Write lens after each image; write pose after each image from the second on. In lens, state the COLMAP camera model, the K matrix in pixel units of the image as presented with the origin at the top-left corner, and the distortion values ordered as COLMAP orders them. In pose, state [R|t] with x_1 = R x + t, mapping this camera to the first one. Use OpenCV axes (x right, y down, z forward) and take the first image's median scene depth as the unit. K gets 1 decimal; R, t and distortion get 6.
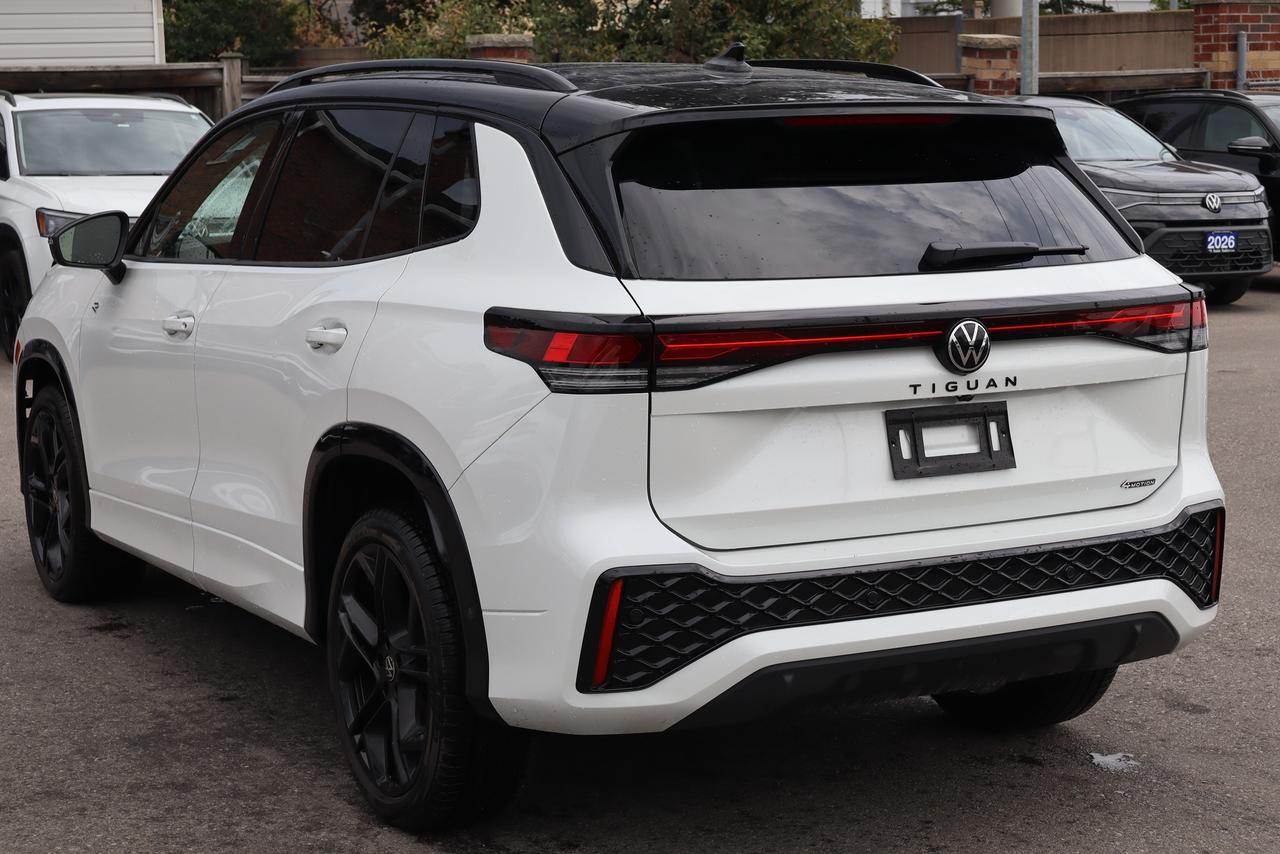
lens RADIAL K [[2551.8, 0, 635.0], [0, 2551.8, 417.6], [0, 0, 1]] dist [-0.012923, 0.000000]
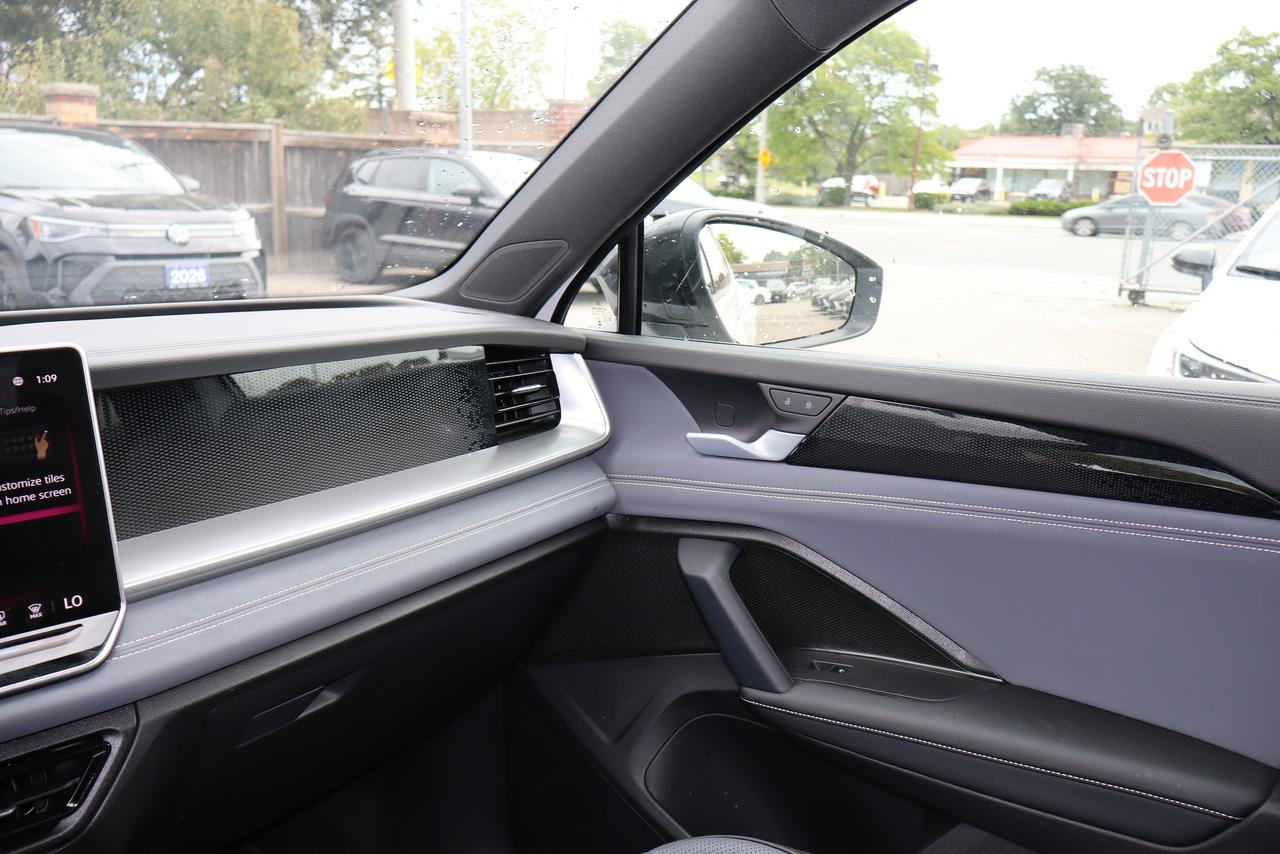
lens RADIAL K [[1071.4, 0, 643.7], [0, 1071.4, 419.3], [0, 0, 1]] dist [0.000652, -0.013756]
pose [[0.926213, -0.050866, 0.373554, 0.302213], [0.013956, 0.994803, 0.100859, -0.066809], [-0.376743, -0.088203, 0.922109, 0.676769]]
